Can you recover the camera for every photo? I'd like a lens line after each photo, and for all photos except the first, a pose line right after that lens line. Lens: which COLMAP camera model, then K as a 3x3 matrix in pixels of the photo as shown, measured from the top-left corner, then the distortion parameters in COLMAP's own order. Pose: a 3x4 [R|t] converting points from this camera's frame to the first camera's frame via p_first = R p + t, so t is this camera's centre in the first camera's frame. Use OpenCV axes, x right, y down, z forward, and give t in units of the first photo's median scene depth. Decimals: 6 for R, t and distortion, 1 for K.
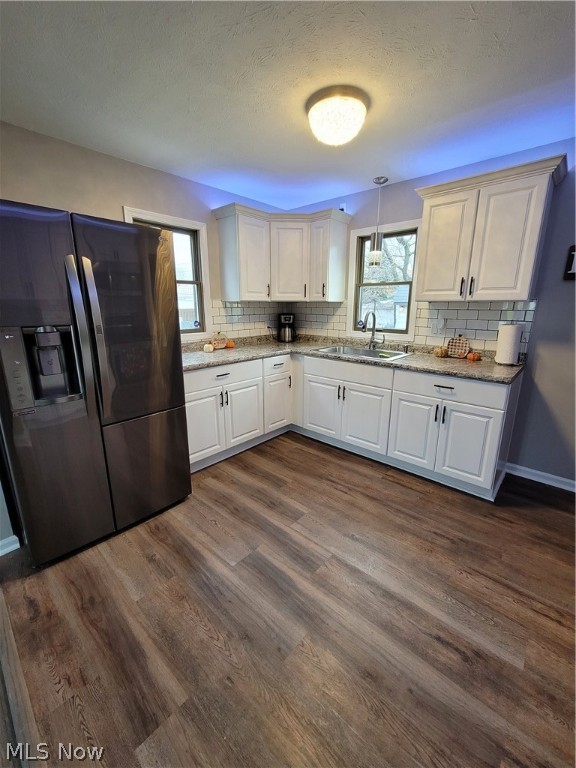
lens RADIAL K [[315.2, 0, 289.6], [0, 315.2, 380.4], [0, 0, 1]] dist [-0.003231, -0.000146]
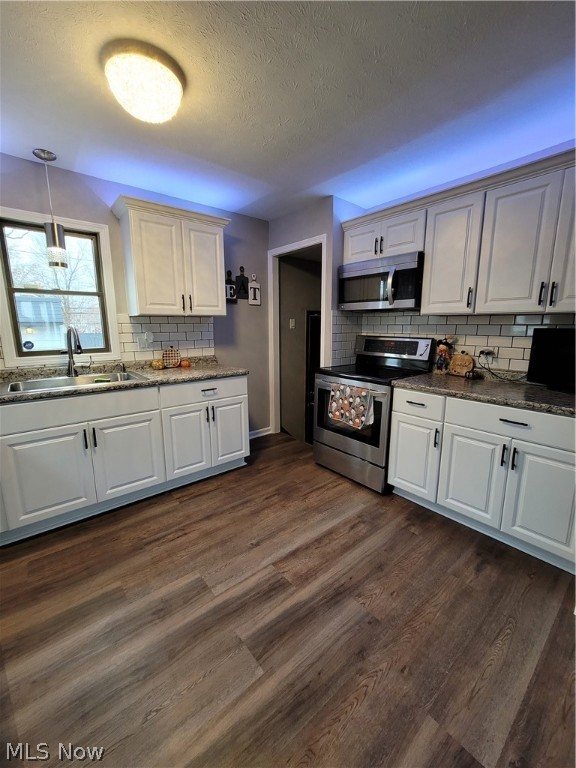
lens RADIAL K [[315.2, 0, 289.3], [0, 315.2, 380.4], [0, 0, 1]] dist [-0.003231, -0.000146]
pose [[0.139396, -0.176143, 0.974445, -0.566032], [0.237133, 0.961358, 0.139855, -0.101121], [-0.961424, 0.211577, 0.175778, 0.512510]]
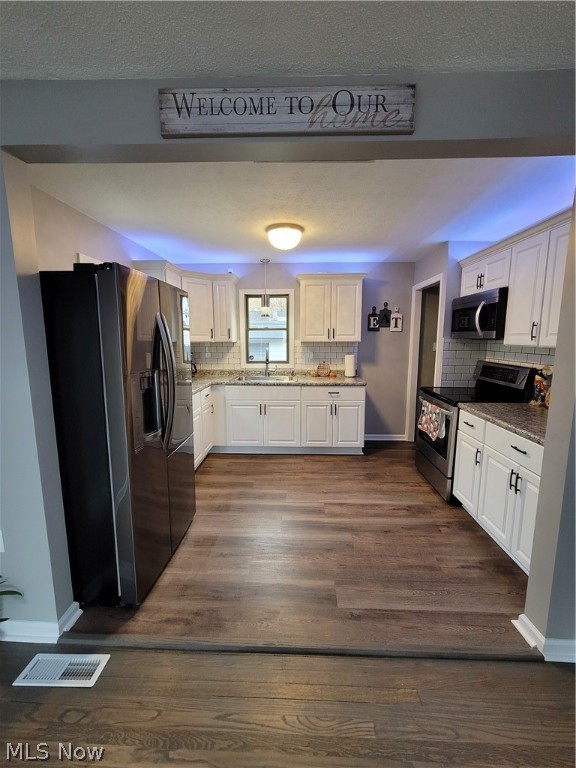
lens RADIAL K [[315.2, 0, 289.6], [0, 315.2, 380.4], [0, 0, 1]] dist [-0.003231, -0.000146]
pose [[0.766390, -0.090924, 0.635908, -0.738960], [0.156049, 0.986630, -0.046998, -0.002573], [-0.623133, 0.135252, 0.770333, -0.147384]]
